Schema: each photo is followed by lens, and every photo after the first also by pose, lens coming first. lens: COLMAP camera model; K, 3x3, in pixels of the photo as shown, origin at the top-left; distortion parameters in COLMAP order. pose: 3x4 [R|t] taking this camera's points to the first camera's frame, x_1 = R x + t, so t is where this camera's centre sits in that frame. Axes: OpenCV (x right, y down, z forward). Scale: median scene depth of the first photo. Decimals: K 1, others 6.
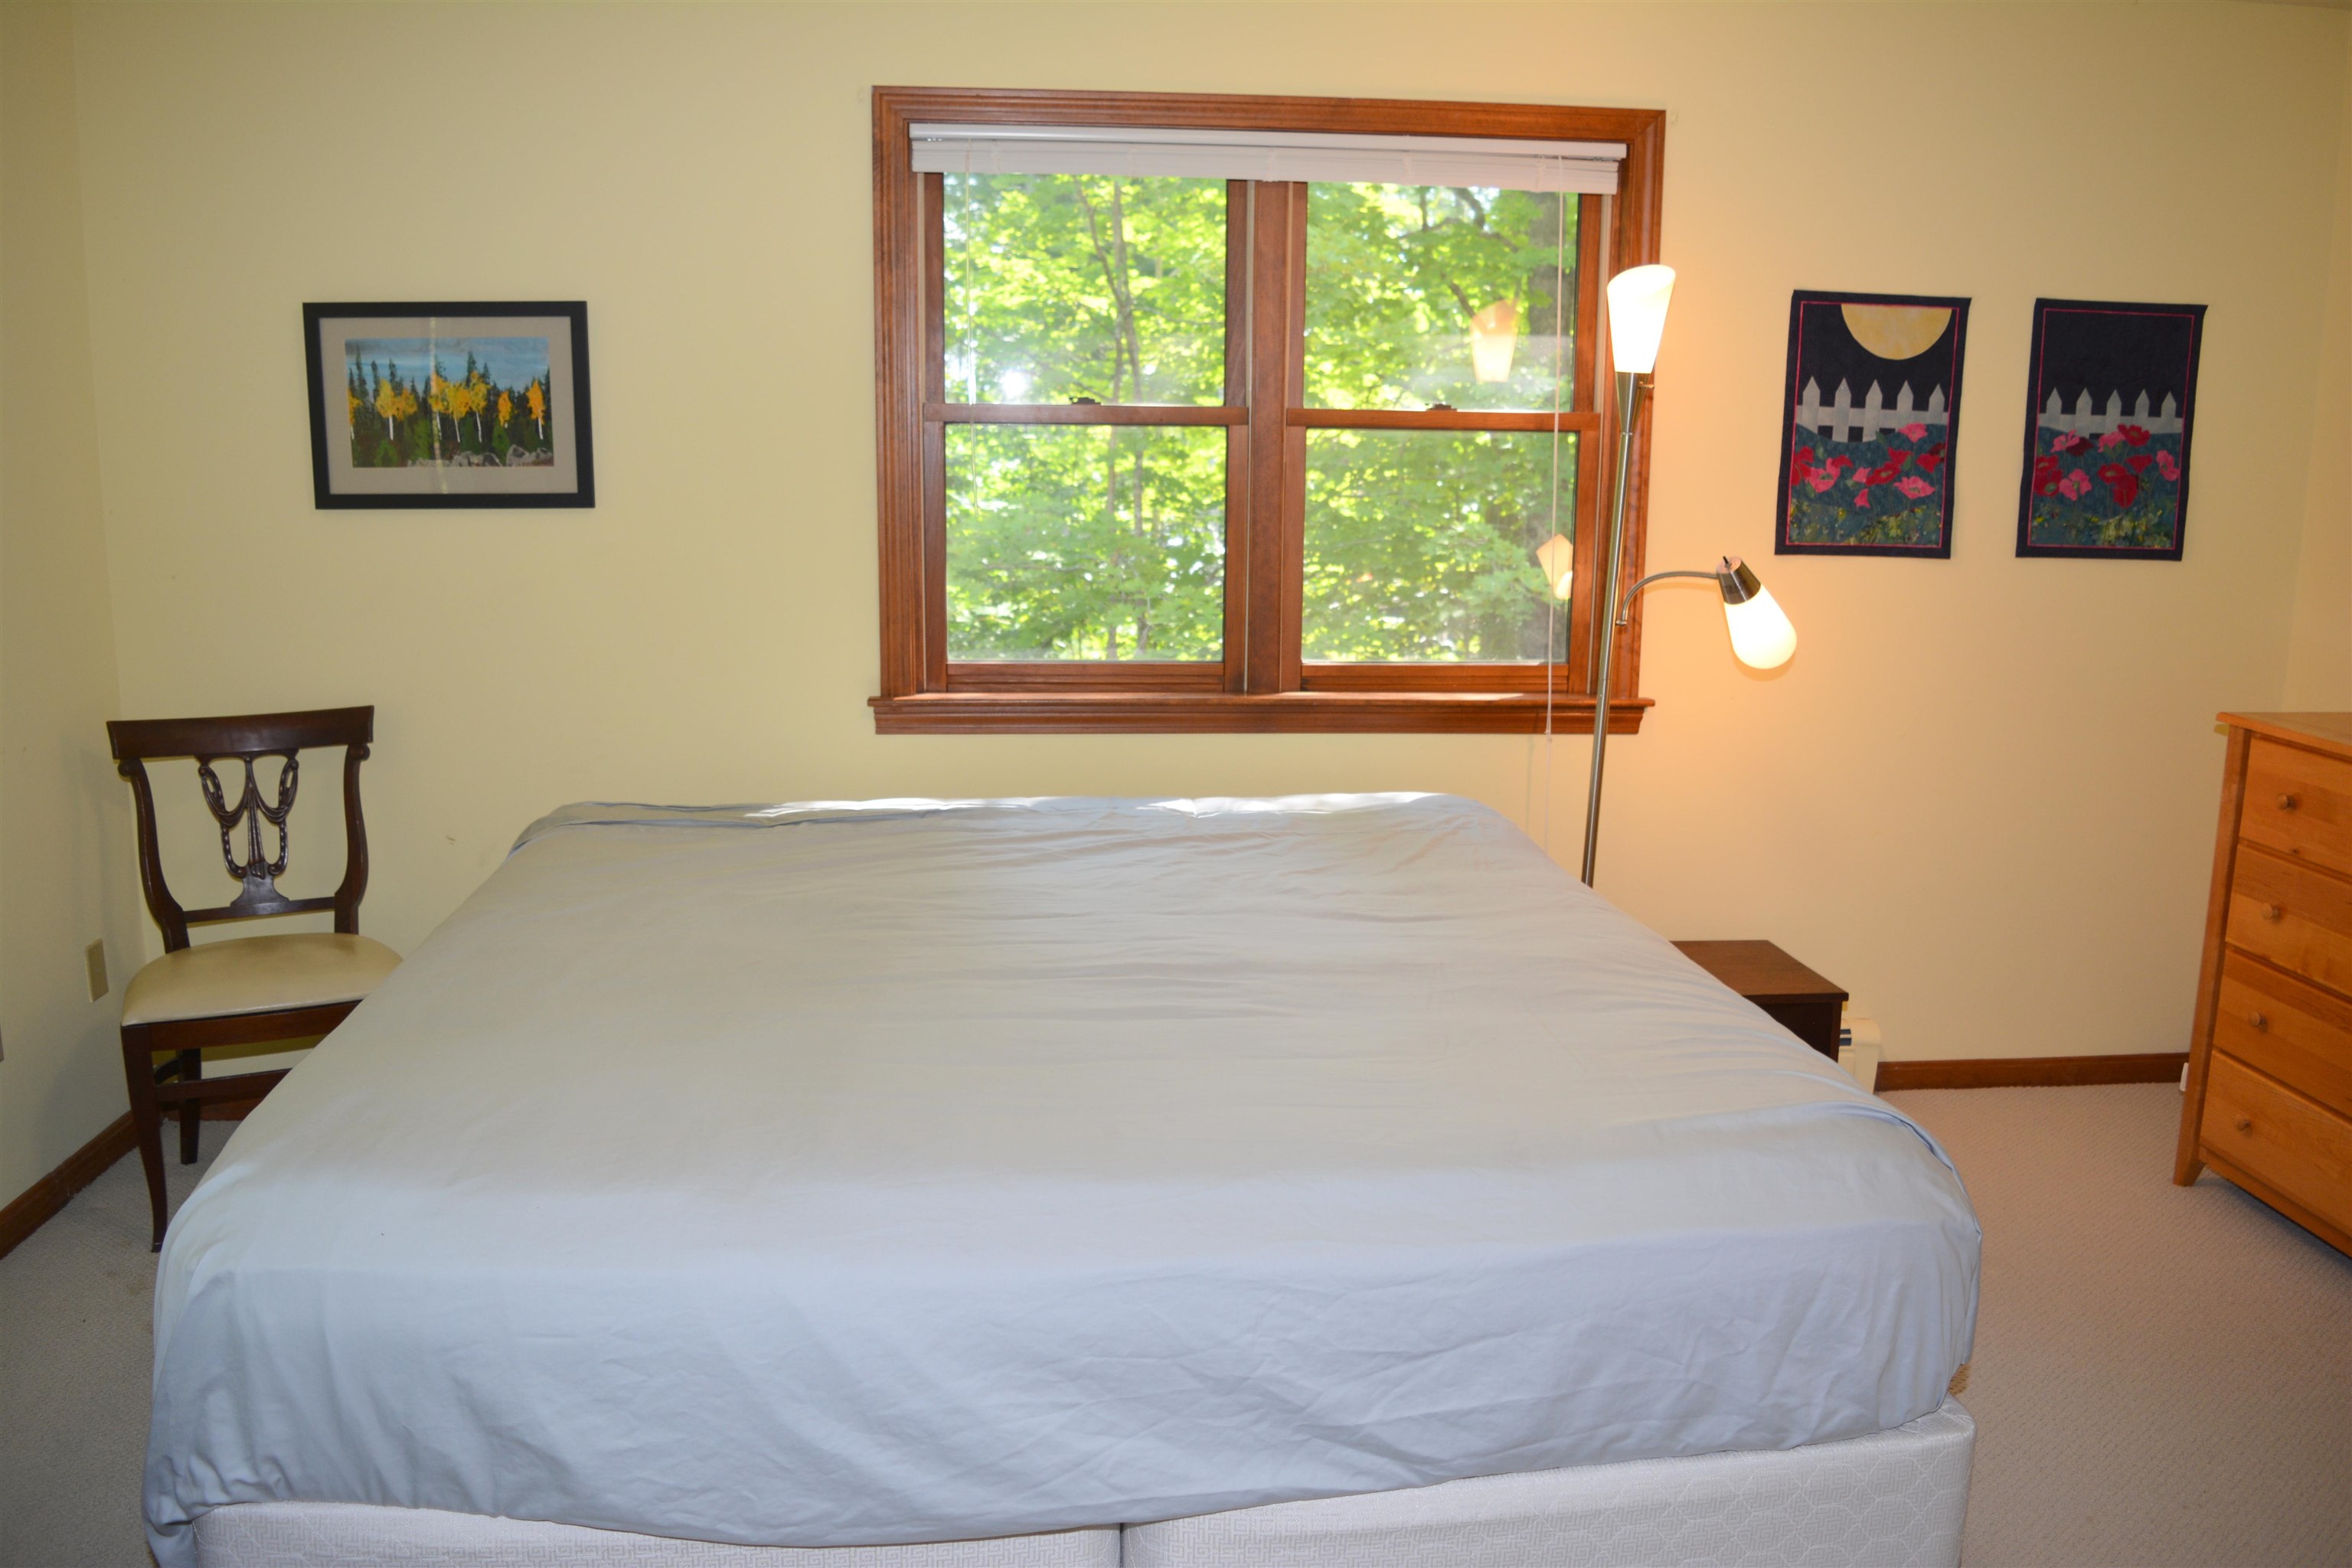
lens RADIAL K [[1843.0, 0, 1160.7], [0, 1843.0, 774.1], [0, 0, 1]] dist [-0.095018, 0.022399]
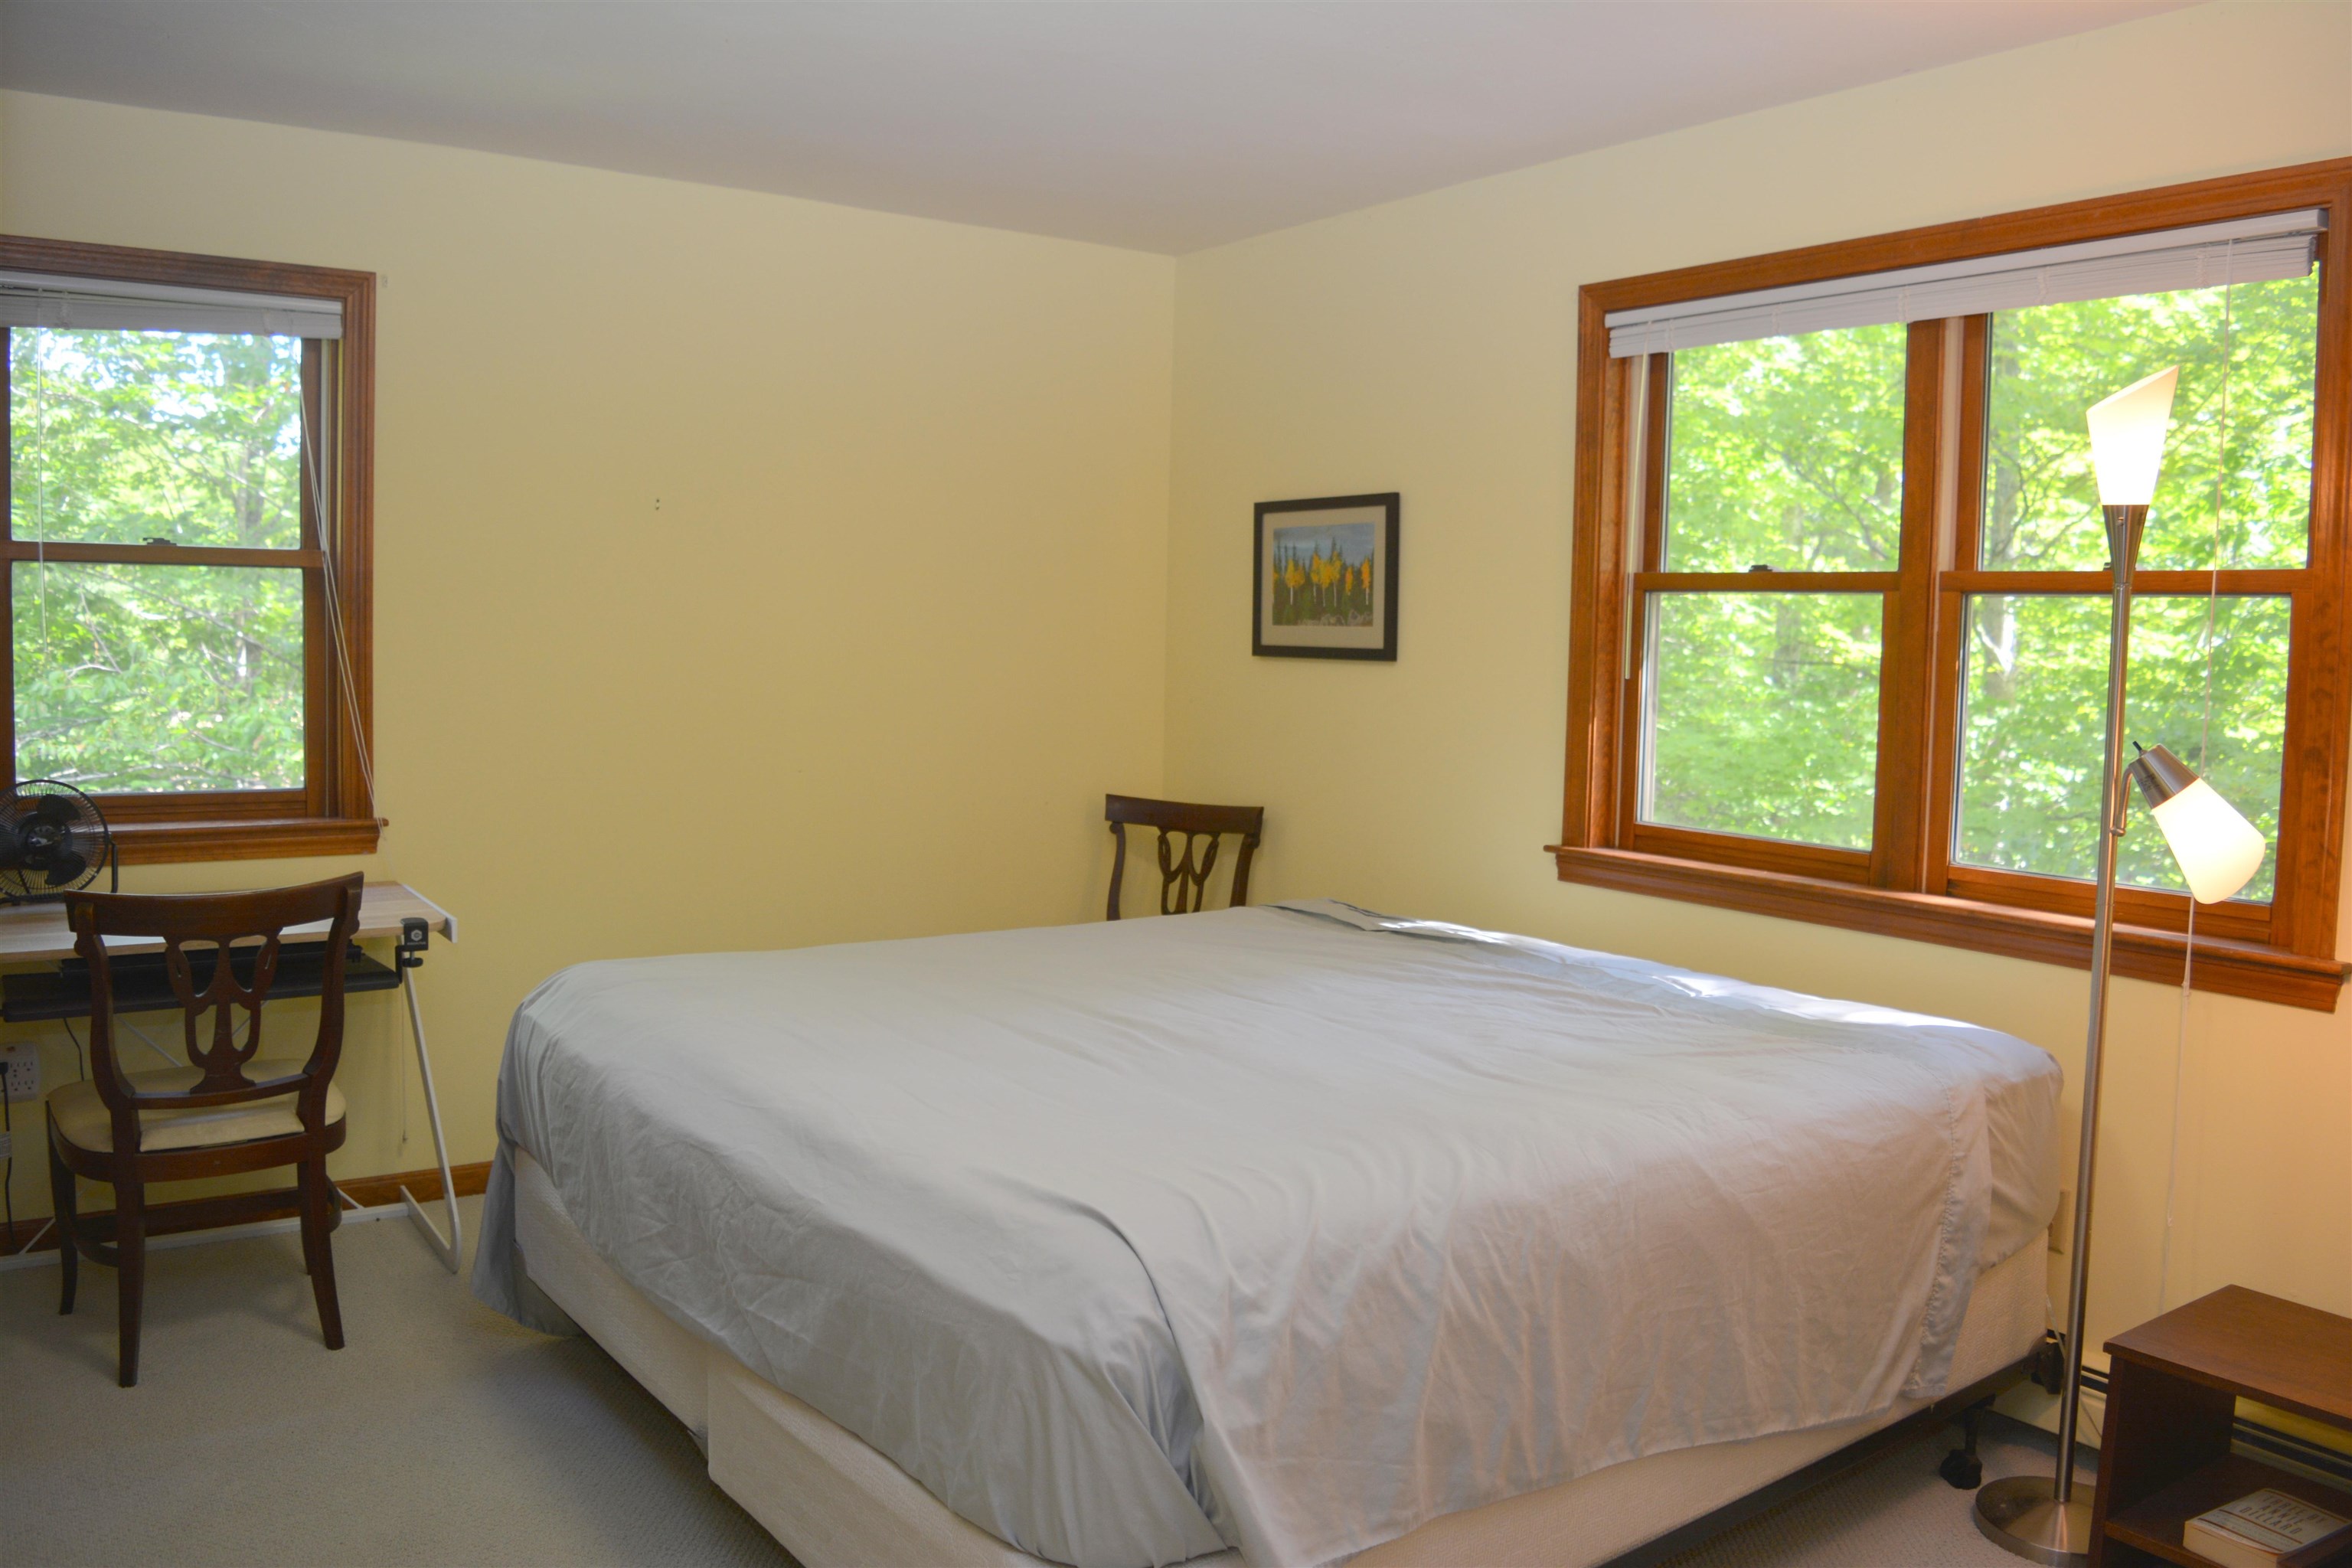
lens RADIAL K [[1843.0, 0, 1160.7], [0, 1843.0, 774.1], [0, 0, 1]] dist [-0.095018, 0.022399]
pose [[0.486845, 0.069231, -0.870740, 0.689887], [-0.177063, 0.983980, -0.020764, -0.020040], [0.855354, 0.164285, 0.491305, 0.285798]]
